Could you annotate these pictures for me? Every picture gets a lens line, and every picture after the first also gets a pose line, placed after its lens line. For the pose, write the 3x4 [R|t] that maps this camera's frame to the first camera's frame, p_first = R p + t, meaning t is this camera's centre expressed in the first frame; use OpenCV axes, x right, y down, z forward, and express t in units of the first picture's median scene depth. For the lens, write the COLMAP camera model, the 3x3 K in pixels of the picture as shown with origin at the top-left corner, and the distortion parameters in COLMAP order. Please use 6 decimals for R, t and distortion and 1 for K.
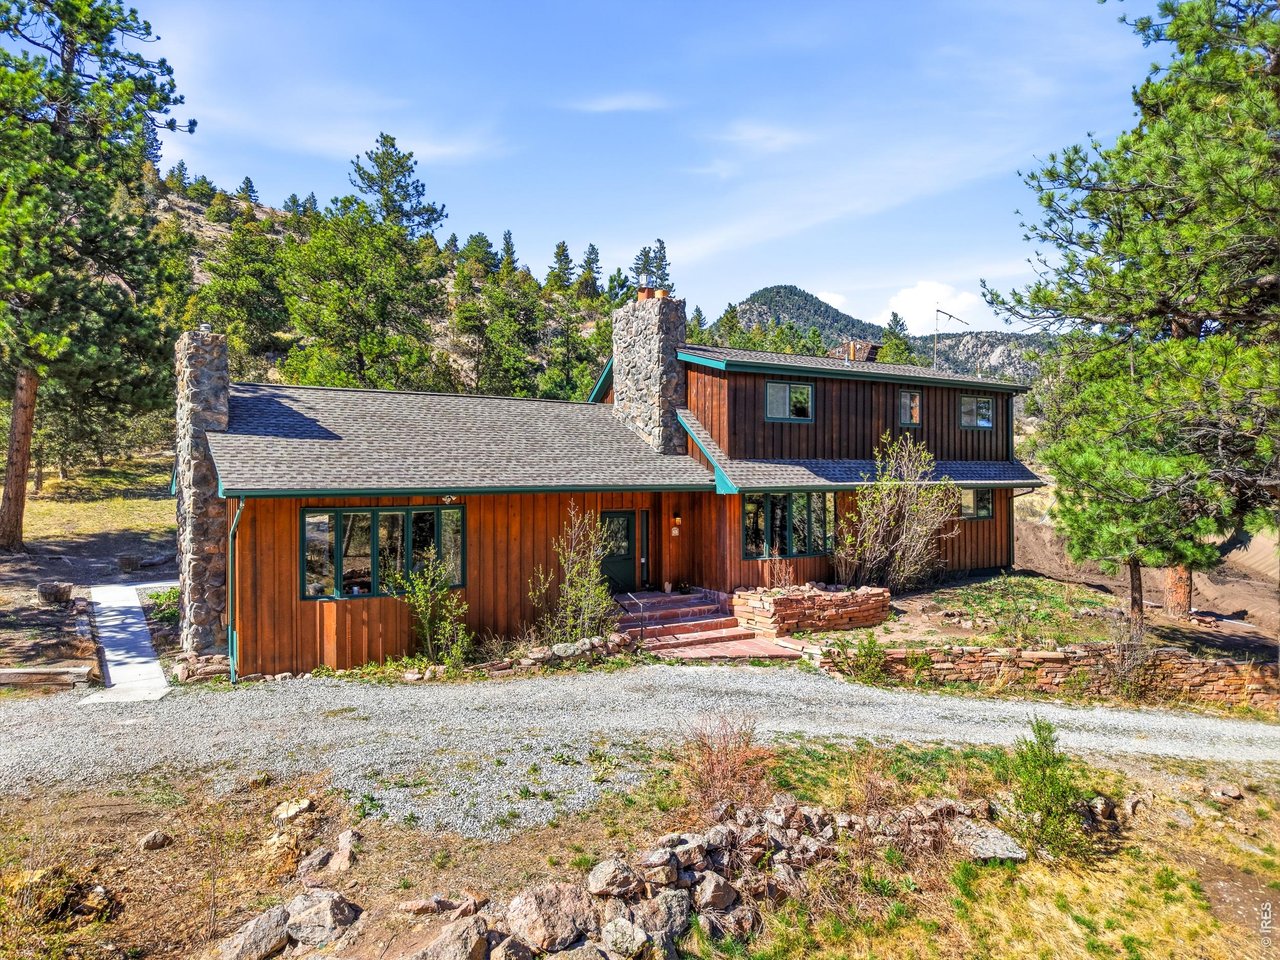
lens RADIAL K [[835.9, 0, 637.4], [0, 835.9, 478.6], [0, 0, 1]] dist [-0.000604, -0.002281]
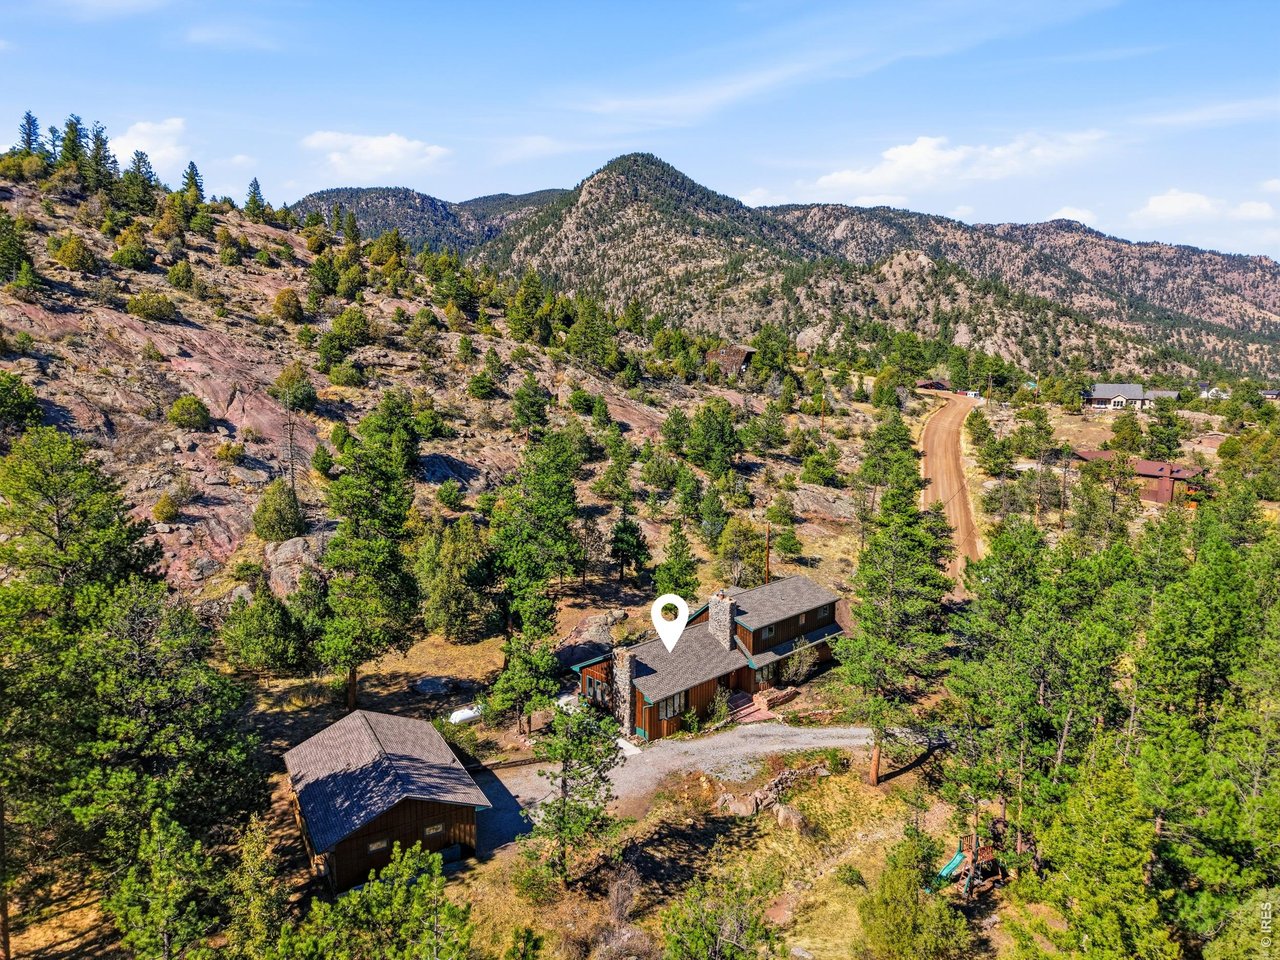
lens RADIAL K [[835.9, 0, 641.8], [0, 835.9, 481.0], [0, 0, 1]] dist [-0.000604, -0.002281]
pose [[0.983650, -0.022915, 0.178626, -0.833327], [-0.006957, 0.986297, 0.164836, -1.161432], [-0.179956, -0.163383, 0.970011, -1.869955]]
